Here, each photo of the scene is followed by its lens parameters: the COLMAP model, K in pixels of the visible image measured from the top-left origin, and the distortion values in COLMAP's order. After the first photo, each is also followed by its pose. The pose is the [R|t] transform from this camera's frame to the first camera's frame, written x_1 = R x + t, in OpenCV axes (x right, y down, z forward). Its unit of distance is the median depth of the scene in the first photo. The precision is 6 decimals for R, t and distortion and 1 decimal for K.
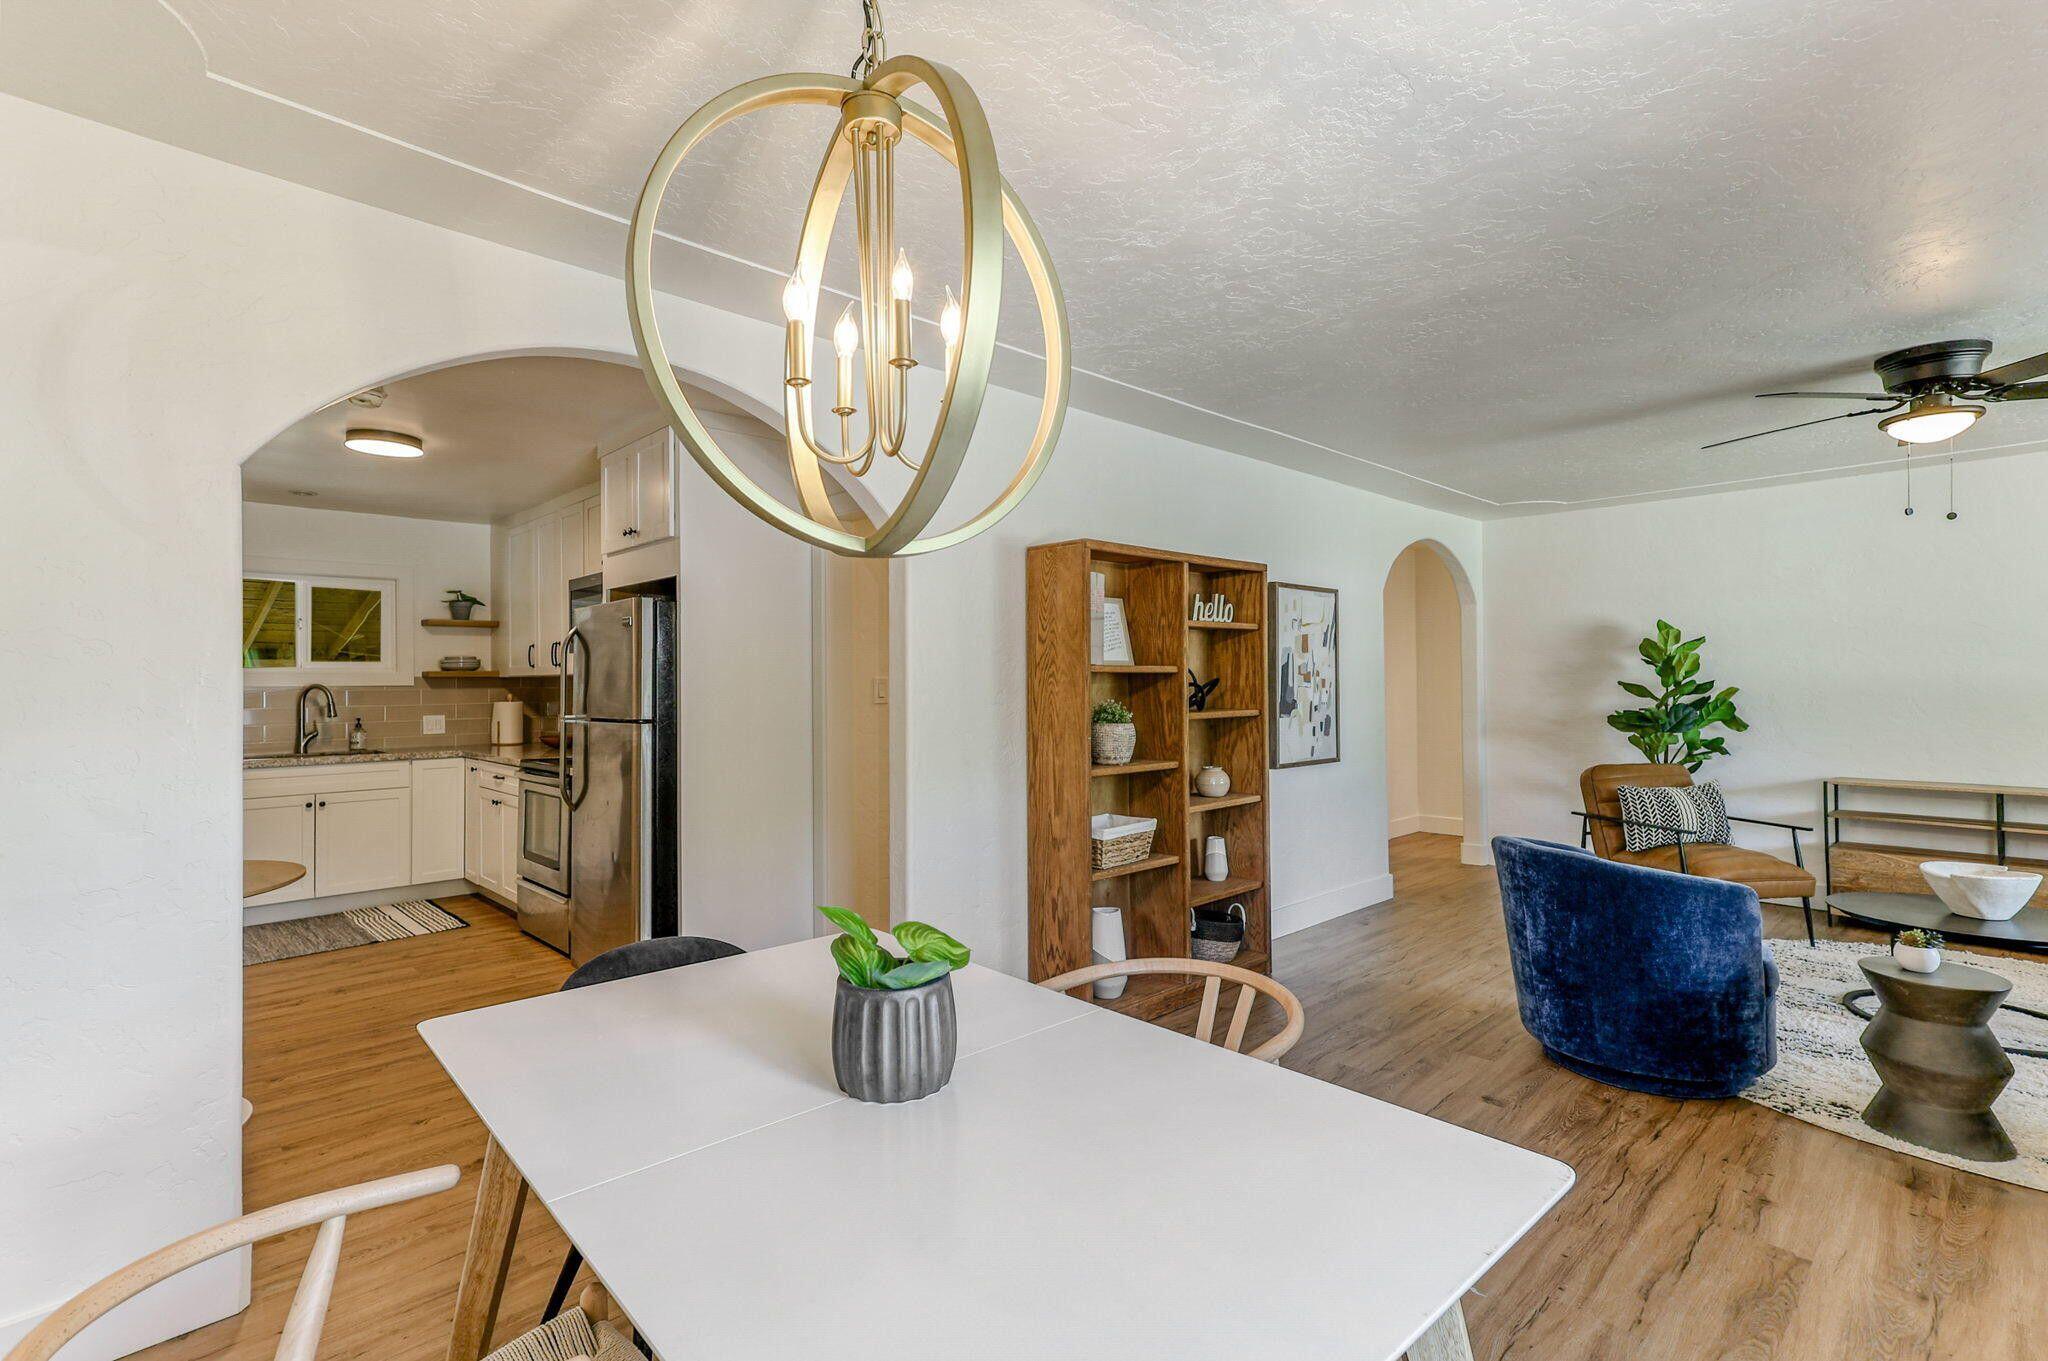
lens RADIAL K [[953.7, 0, 1078.8], [0, 953.7, 670.4], [0, 0, 1]] dist [-0.000245, 0.000168]
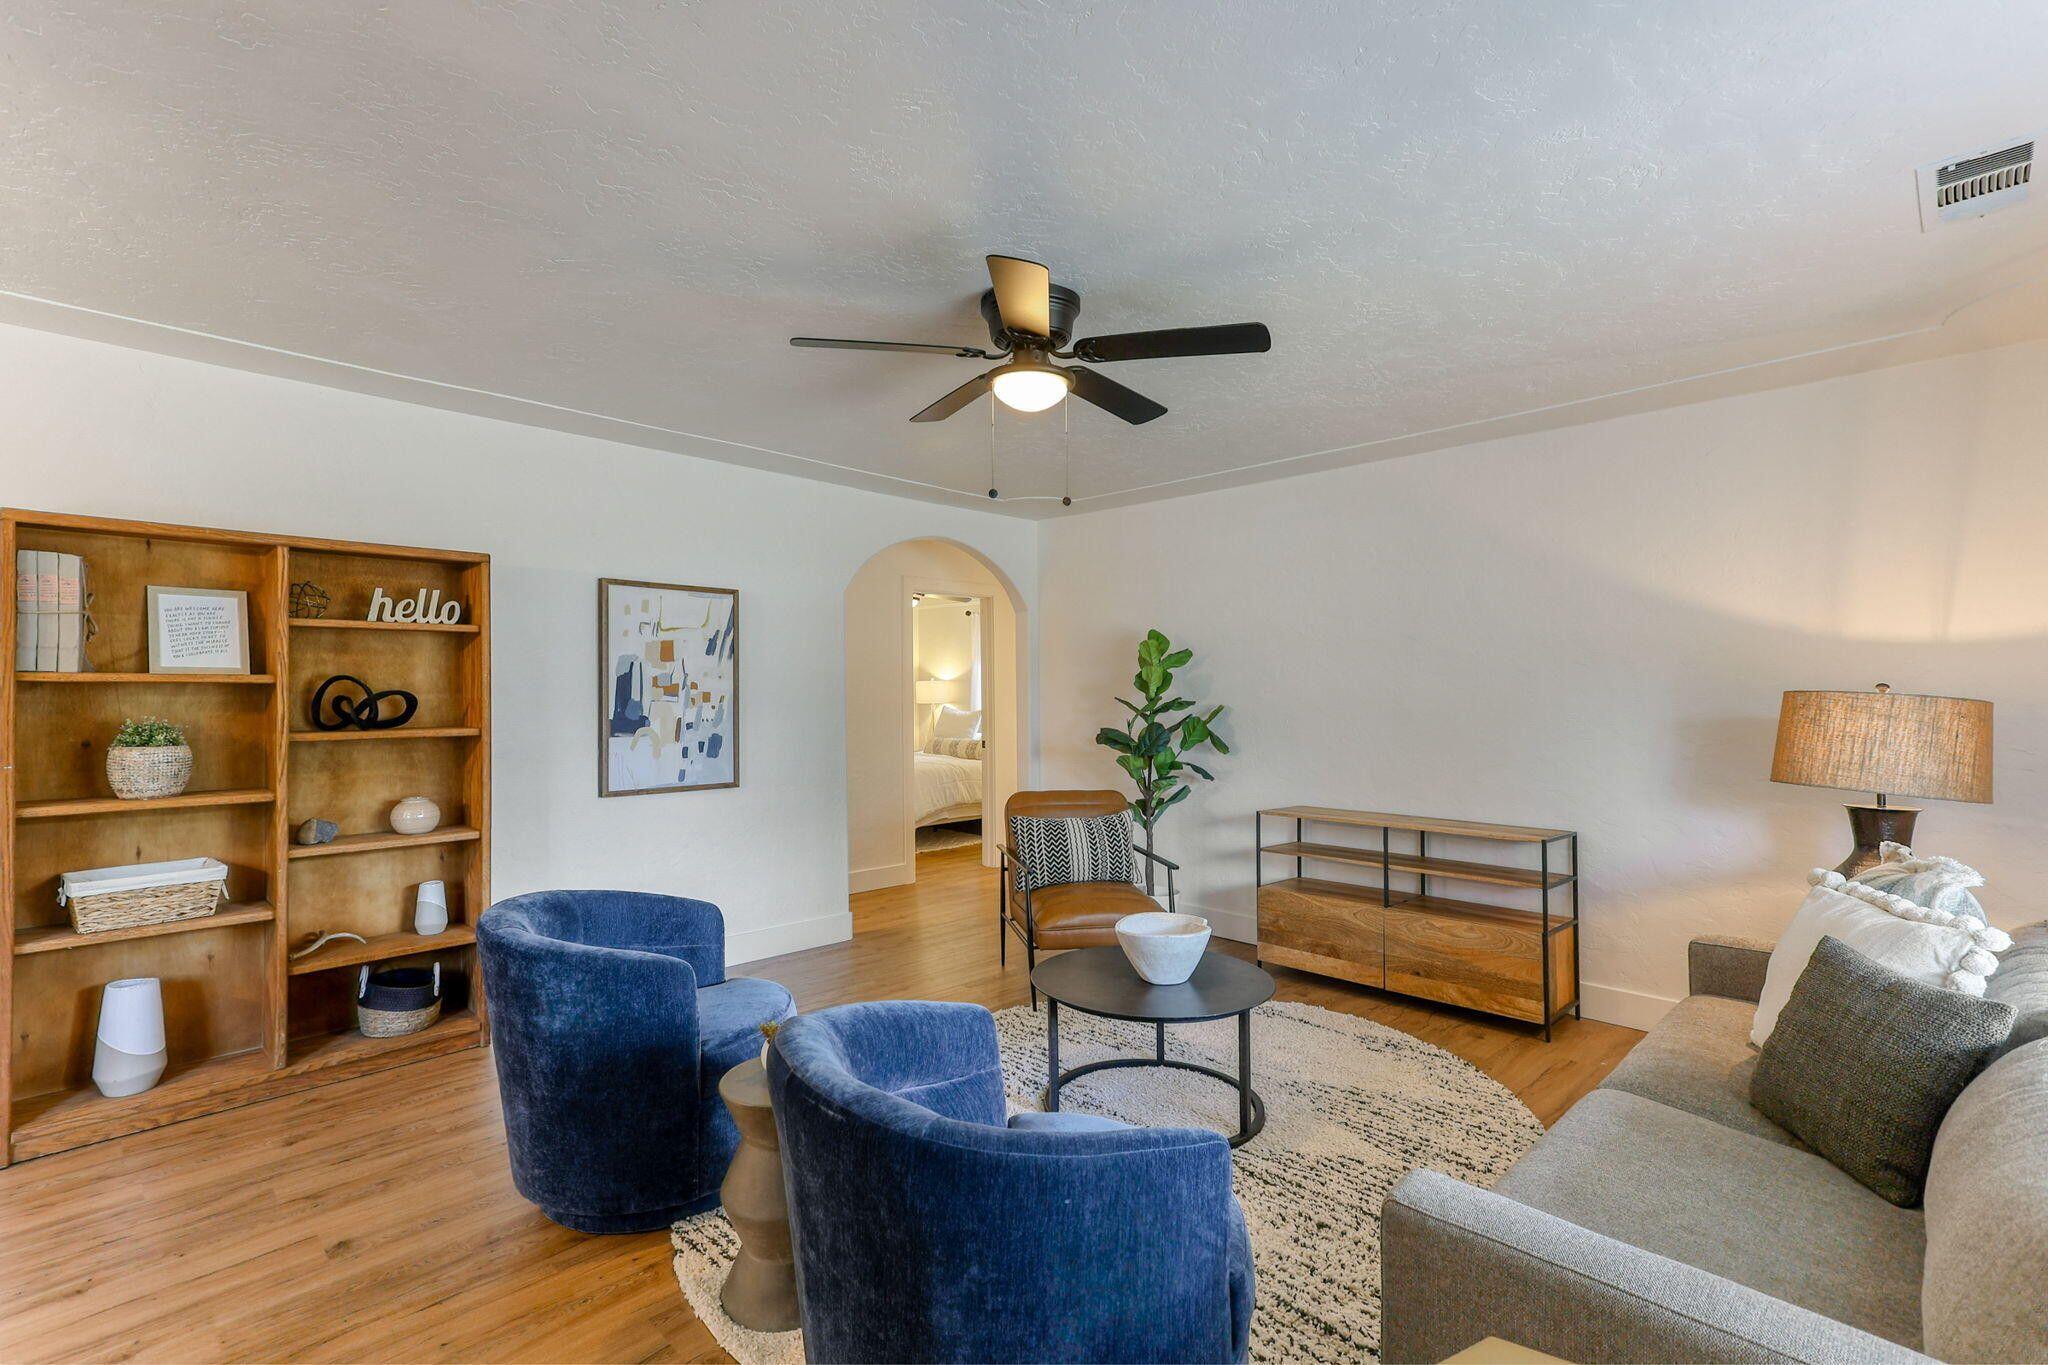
lens RADIAL K [[964.5, 0, 1028.3], [0, 964.5, 705.5], [0, 0, 1]] dist [0.029867, 0.000254]
pose [[0.999510, 0.005317, 0.030843, 0.537826], [-0.006076, 0.999679, 0.024593, -0.002527], [-0.030703, -0.024768, 0.999222, 0.113757]]
